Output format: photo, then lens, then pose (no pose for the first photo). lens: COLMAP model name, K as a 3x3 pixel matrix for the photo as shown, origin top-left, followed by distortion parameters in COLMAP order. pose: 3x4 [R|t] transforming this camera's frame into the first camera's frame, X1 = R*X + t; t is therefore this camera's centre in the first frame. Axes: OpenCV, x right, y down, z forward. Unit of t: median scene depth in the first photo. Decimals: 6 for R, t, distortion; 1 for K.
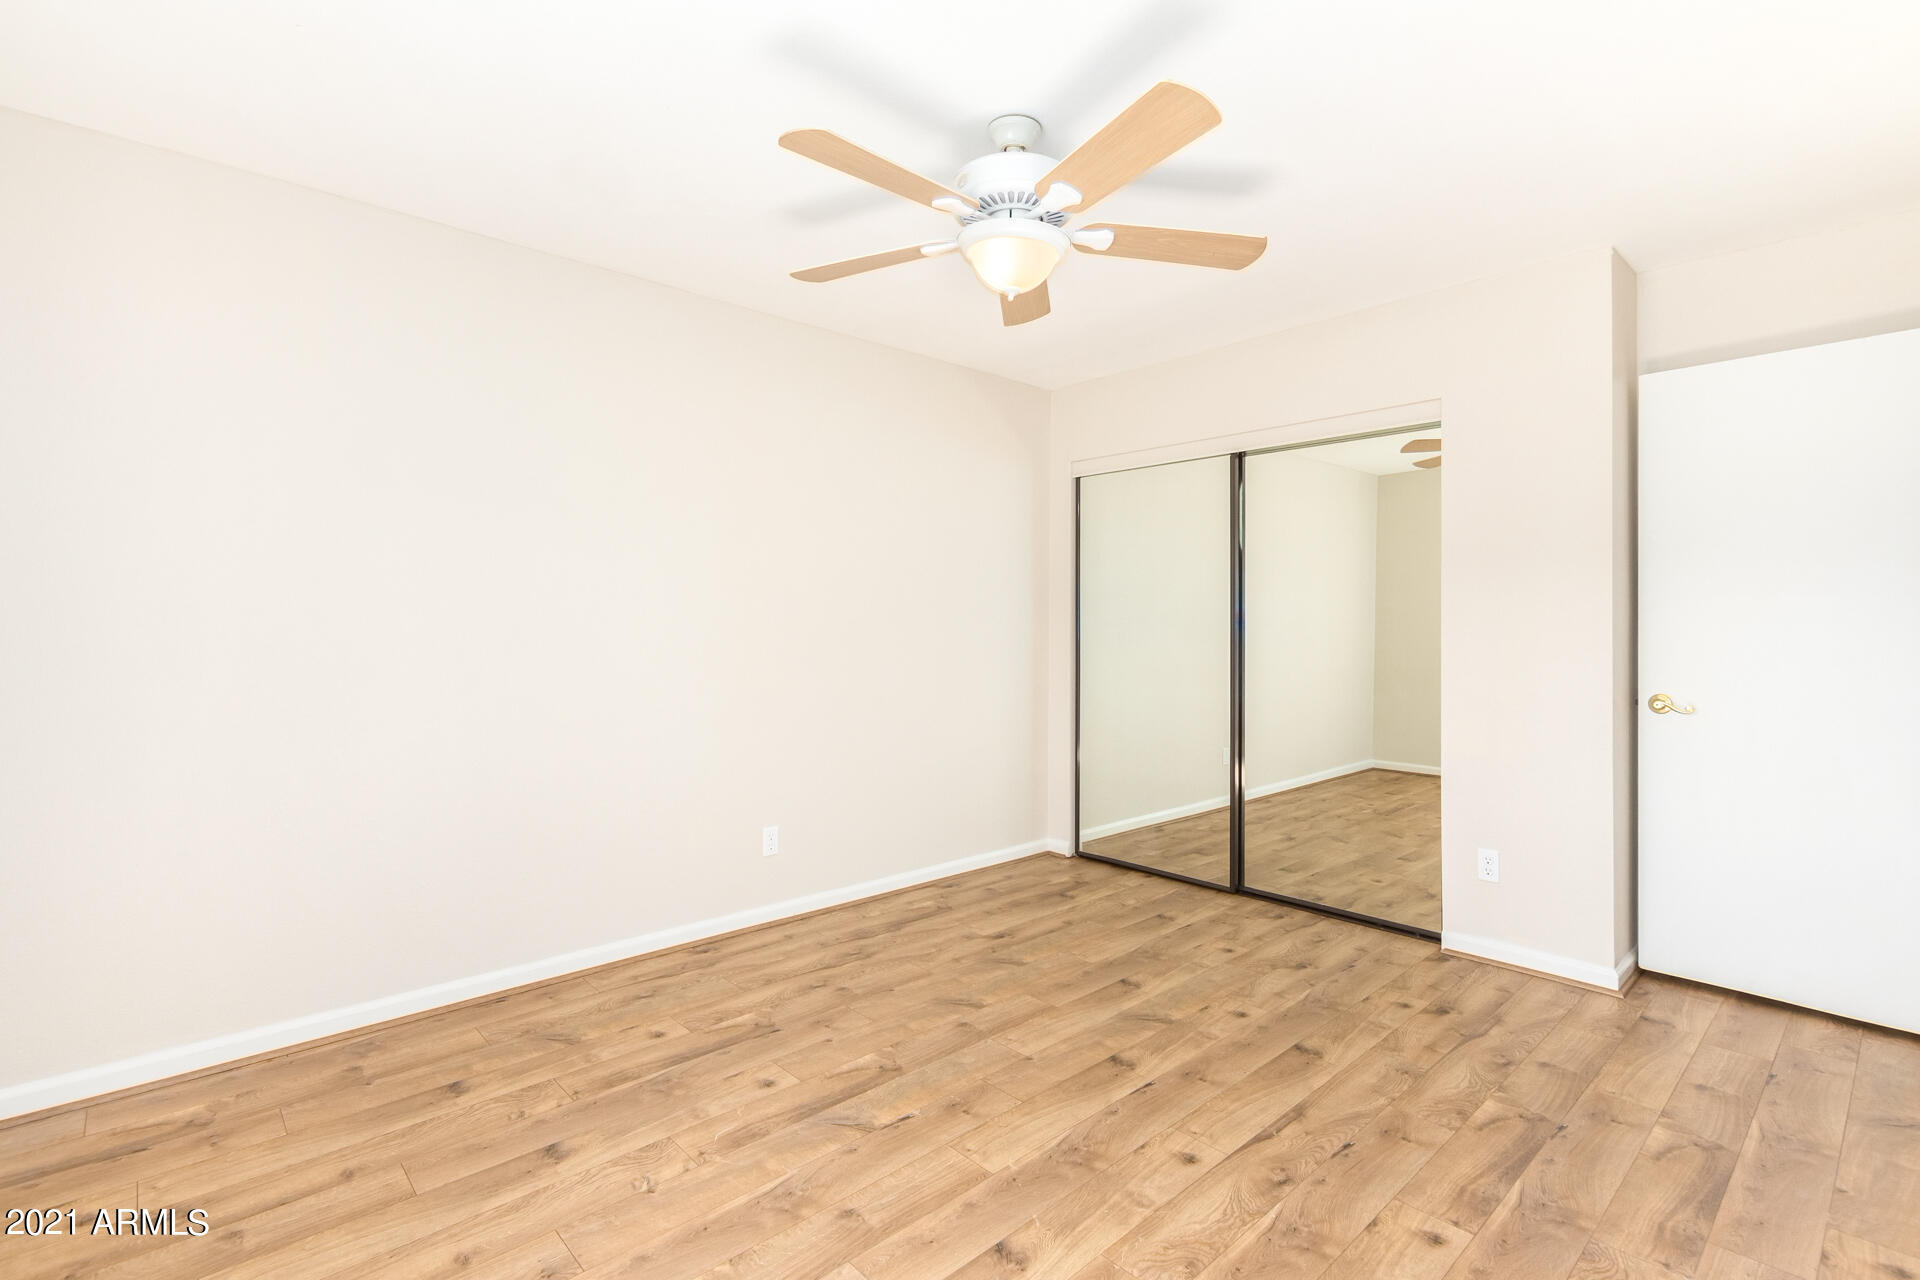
lens RADIAL K [[884.5, 0, 986.9], [0, 884.5, 639.9], [0, 0, 1]] dist [-0.001528, -0.001500]
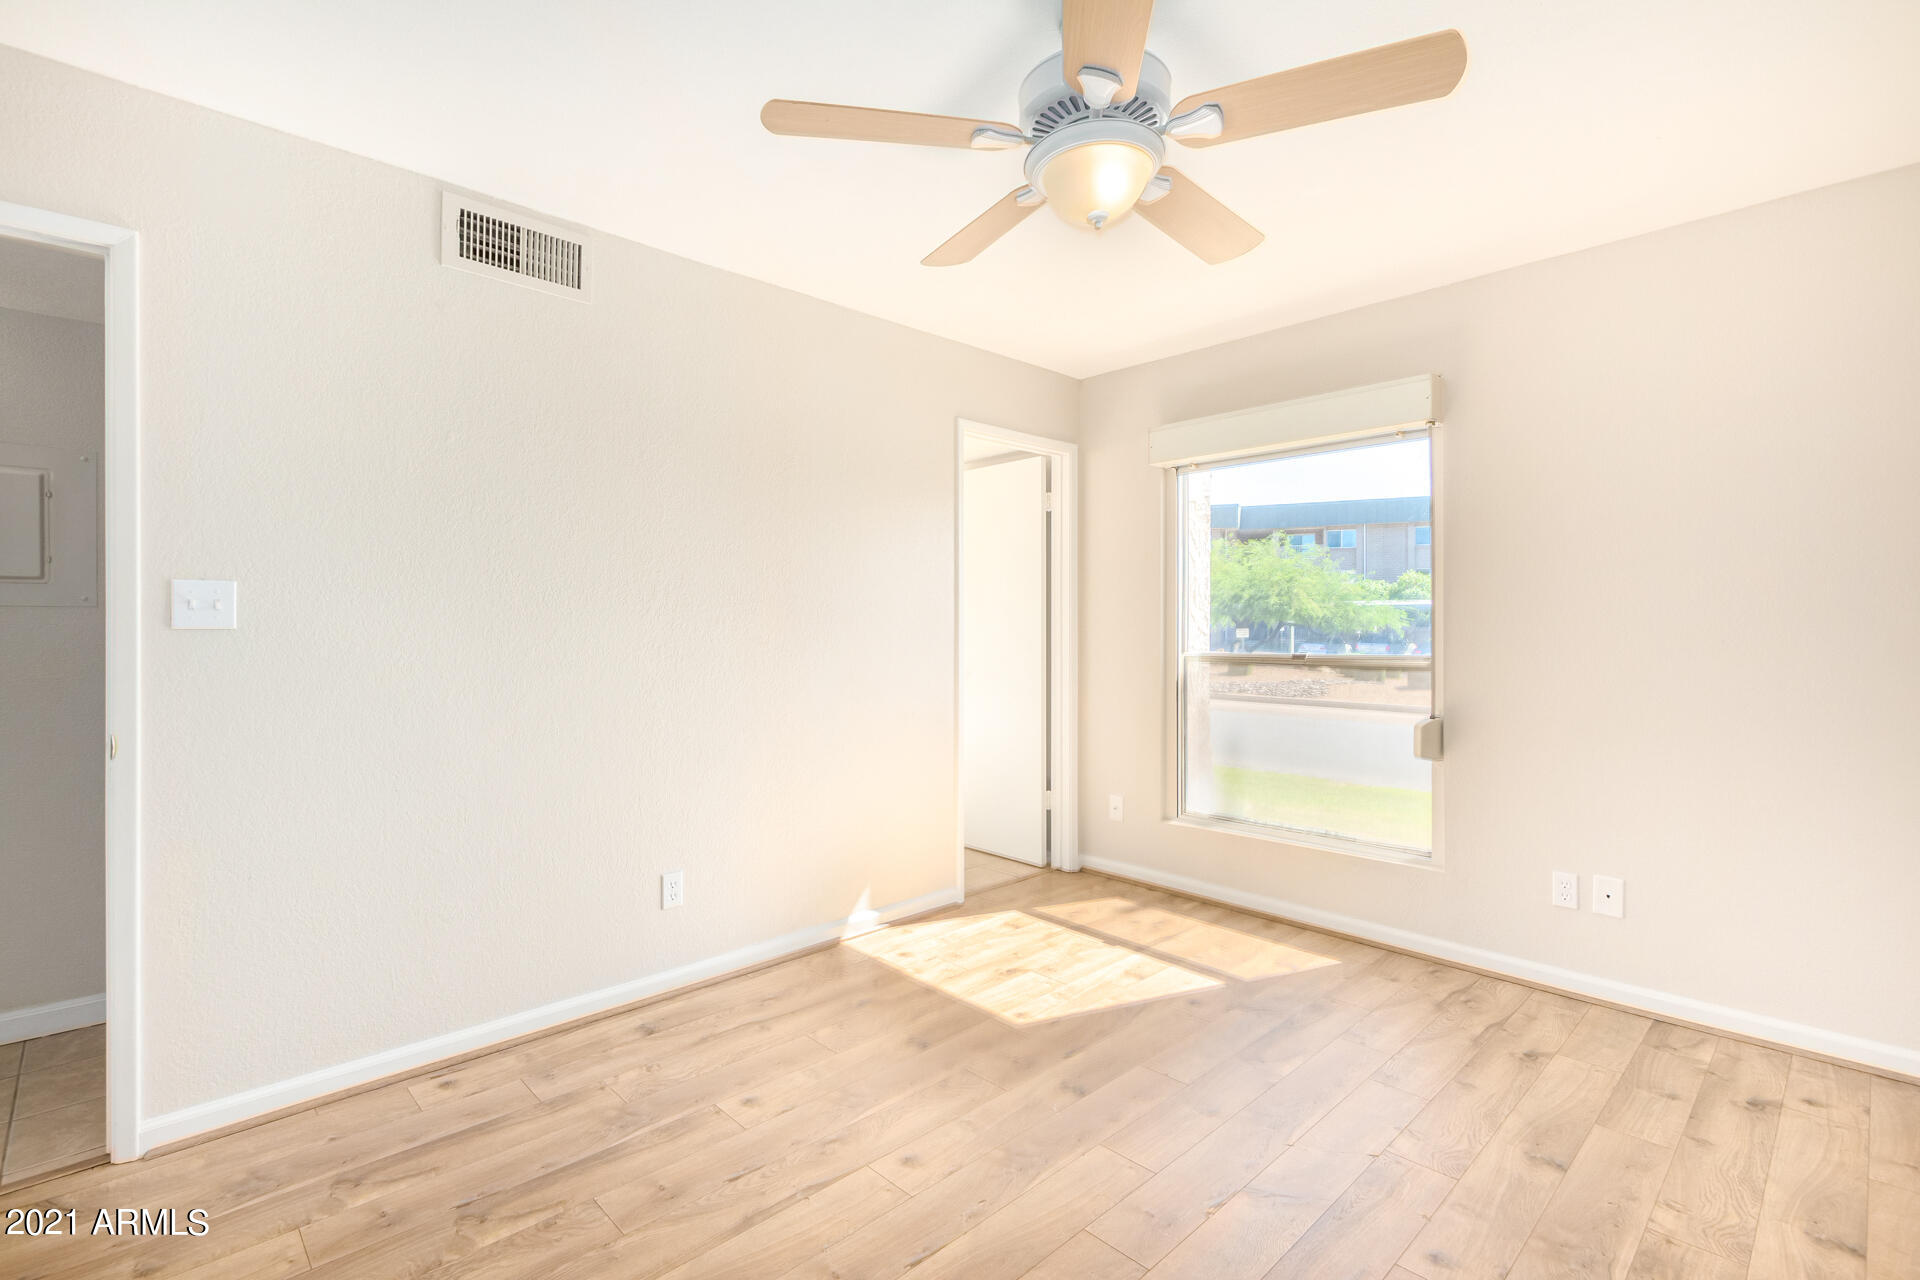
lens RADIAL K [[884.5, 0, 986.9], [0, 884.5, 639.9], [0, 0, 1]] dist [-0.001528, -0.001500]
pose [[-0.999606, 0.000091, -0.028076, 0.171142], [-0.000793, 0.999504, 0.031473, -0.036231], [0.028065, 0.031483, -0.999110, 2.019992]]
